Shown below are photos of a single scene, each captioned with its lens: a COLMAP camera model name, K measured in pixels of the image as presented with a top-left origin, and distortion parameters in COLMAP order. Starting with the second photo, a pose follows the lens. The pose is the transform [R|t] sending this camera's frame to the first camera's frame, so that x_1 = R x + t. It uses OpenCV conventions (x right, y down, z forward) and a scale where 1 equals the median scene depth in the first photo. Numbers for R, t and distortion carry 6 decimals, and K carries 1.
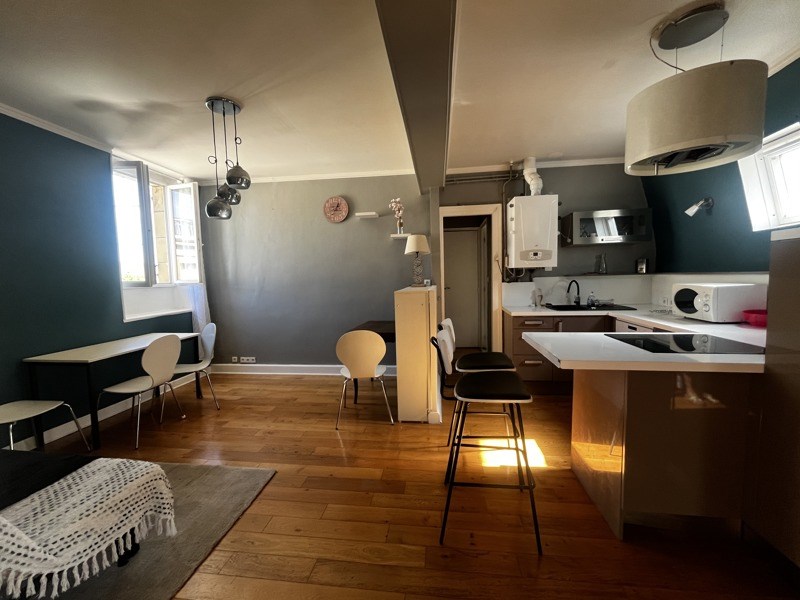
lens RADIAL K [[329.3, 0, 400.0], [0, 329.3, 300.0], [0, 0, 1]] dist [-0.003158, -0.000003]
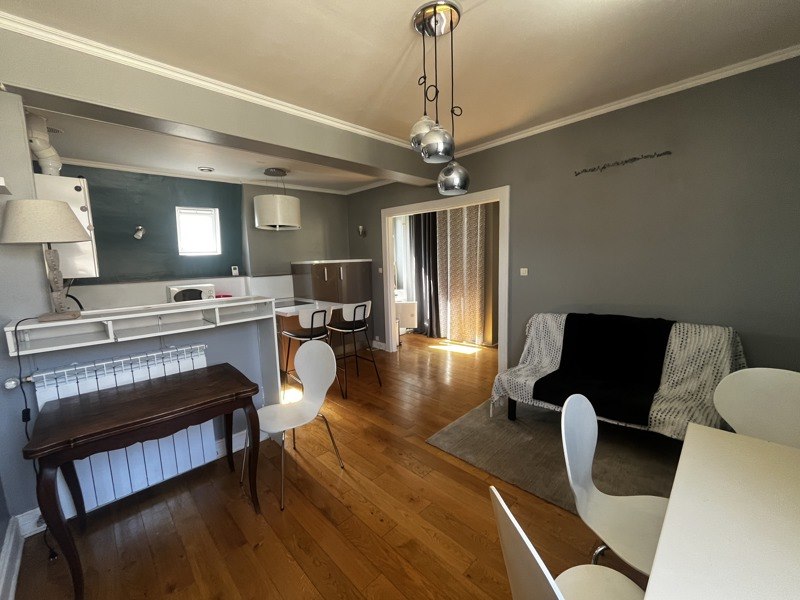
lens RADIAL K [[329.3, 0, 400.0], [0, 329.3, 300.0], [0, 0, 1]] dist [-0.003158, -0.000003]
pose [[-0.785908, -0.023461, 0.617898, -0.691888], [0.096893, 0.982263, 0.160535, -0.109426], [-0.610704, 0.186035, -0.769695, 1.275924]]
